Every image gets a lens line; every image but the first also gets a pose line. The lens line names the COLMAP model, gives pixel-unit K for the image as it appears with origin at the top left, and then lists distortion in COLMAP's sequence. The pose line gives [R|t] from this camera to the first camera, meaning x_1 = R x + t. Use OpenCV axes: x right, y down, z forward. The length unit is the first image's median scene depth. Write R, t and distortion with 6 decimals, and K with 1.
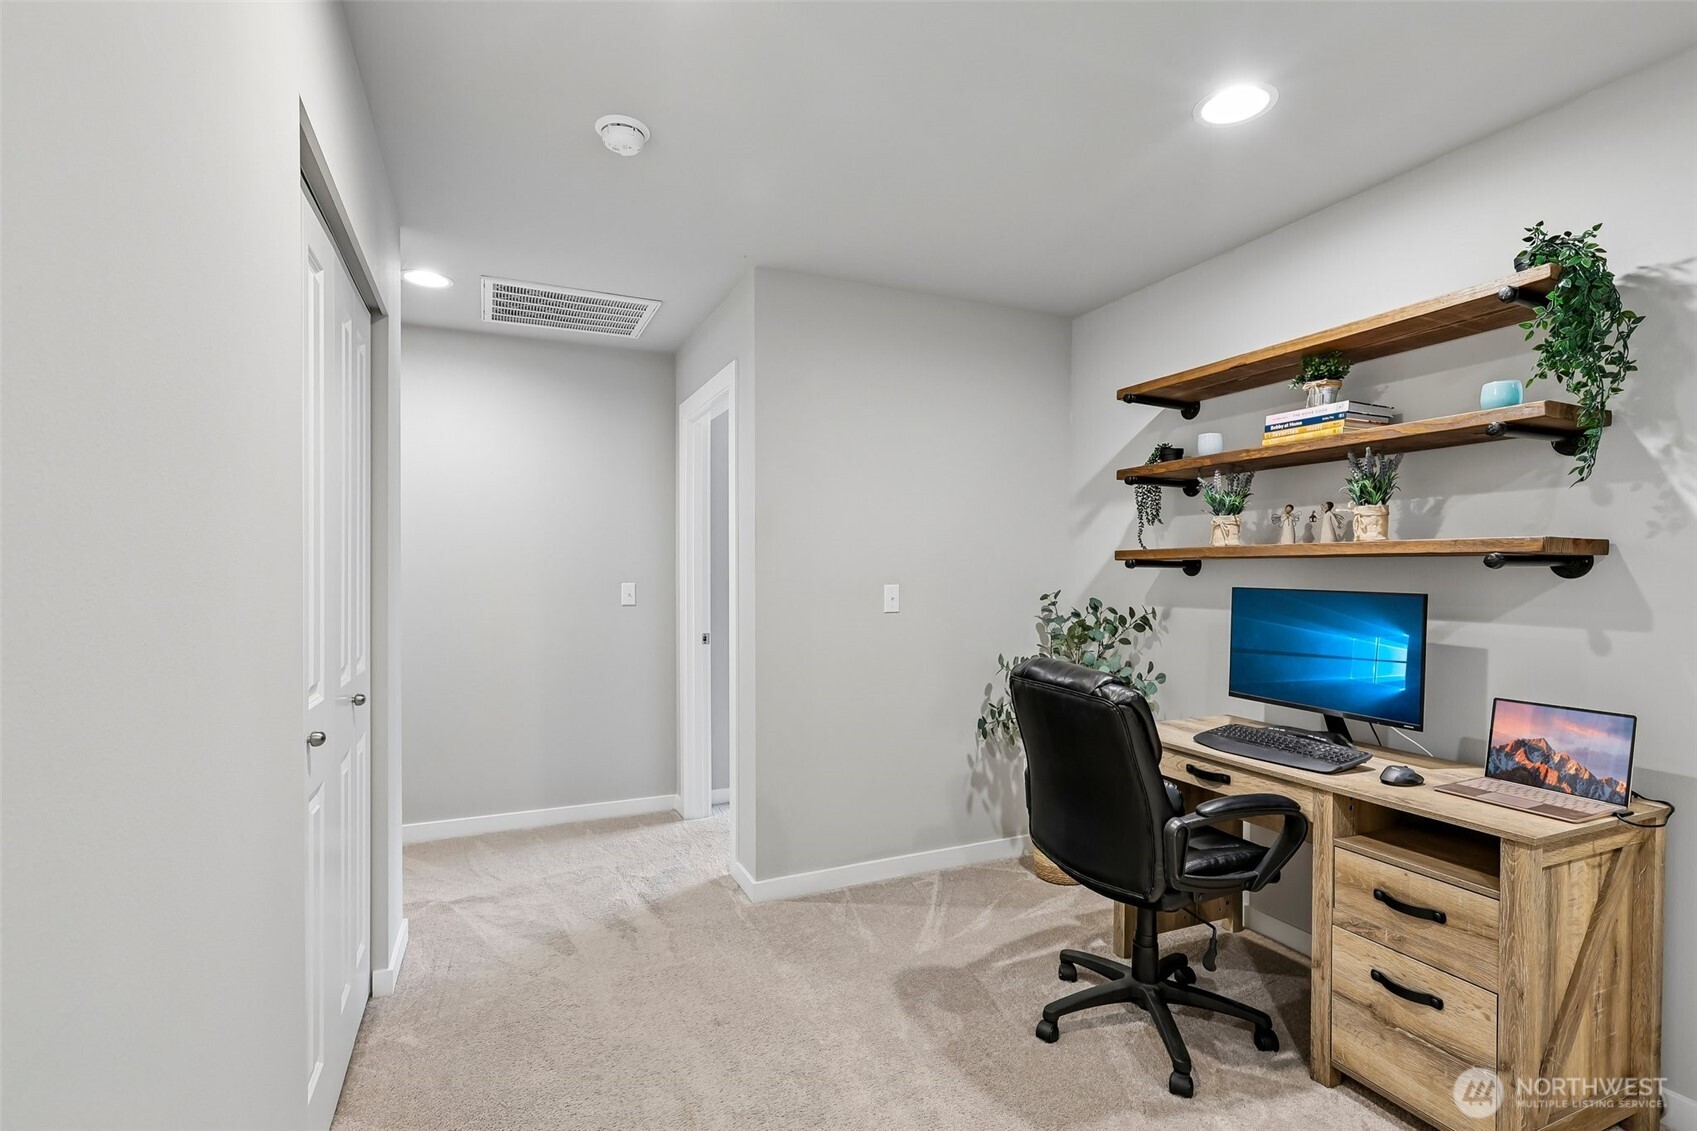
lens RADIAL K [[782.8, 0, 847.2], [0, 782.8, 573.7], [0, 0, 1]] dist [0.001720, 0.000222]
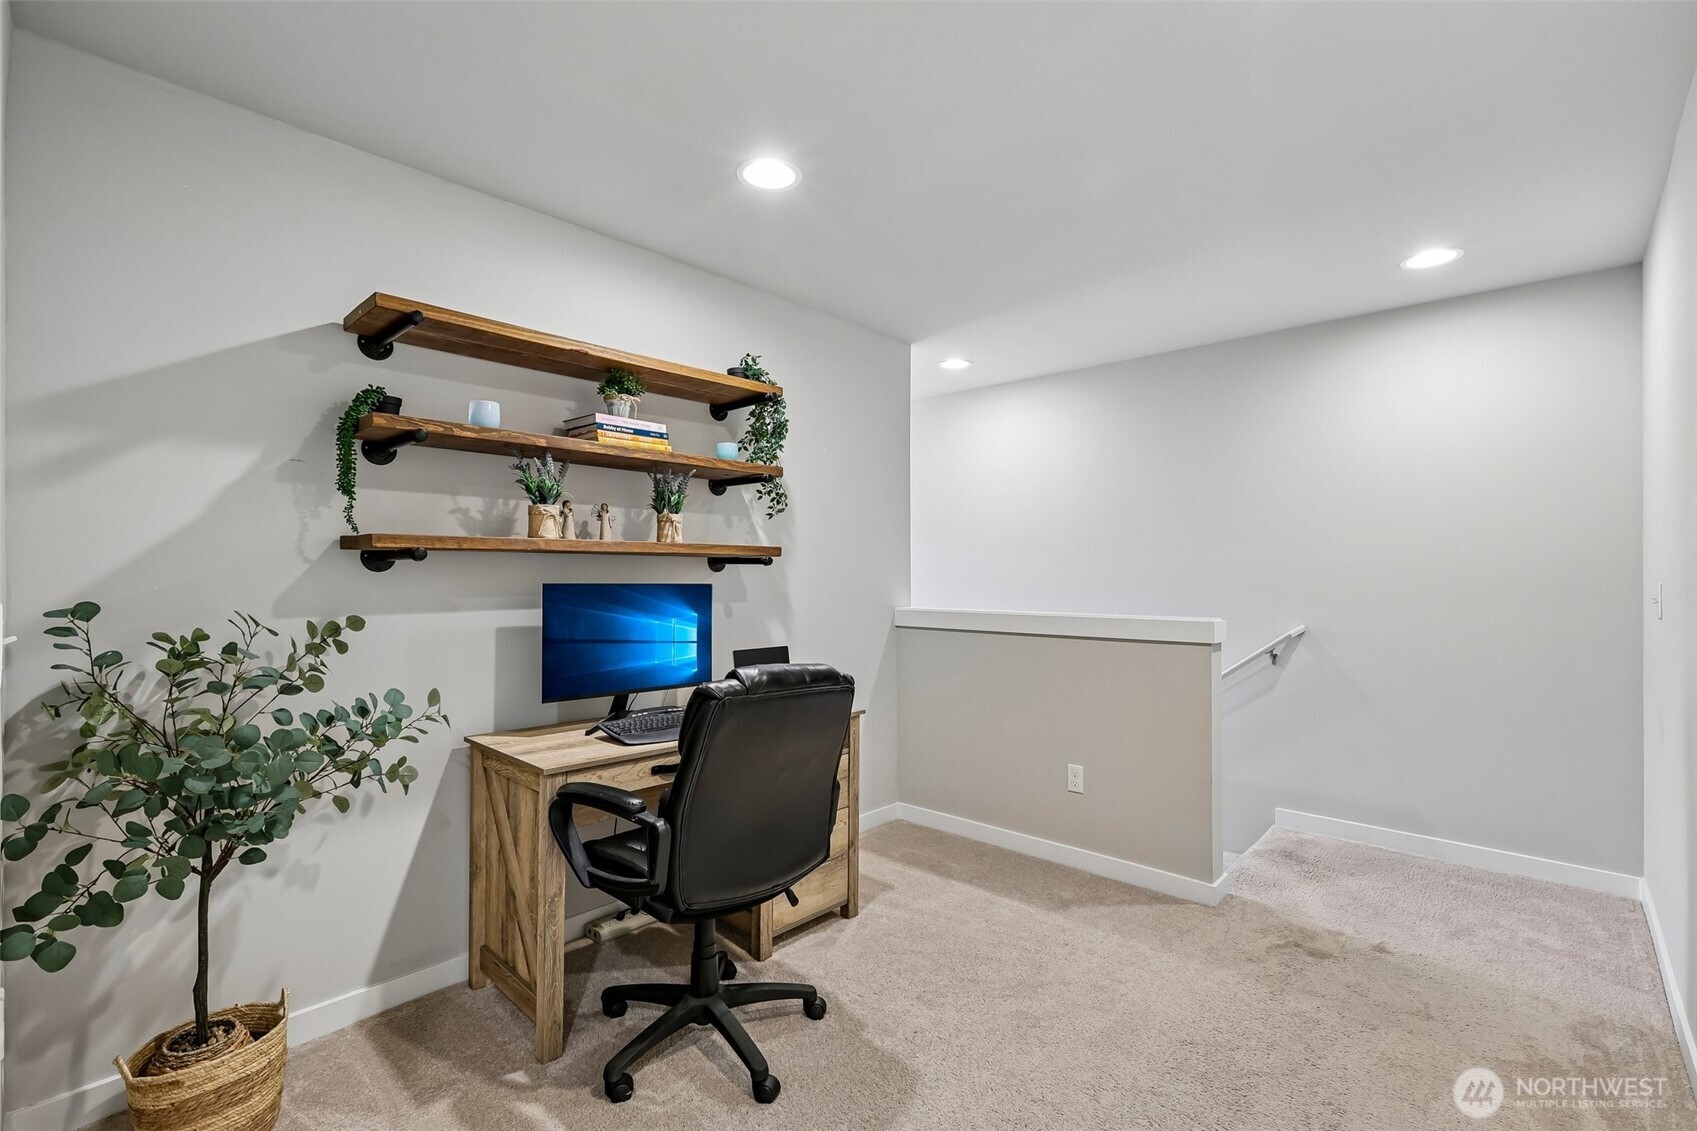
lens RADIAL K [[760.3, 0, 848.2], [0, 760.3, 563.3], [0, 0, 1]] dist [-0.006287, 0.005816]
pose [[-0.387612, 0.007038, 0.921796, -0.502399], [-0.000611, 0.999969, -0.007891, 0.000432], [-0.921822, -0.003622, -0.387595, 1.105610]]
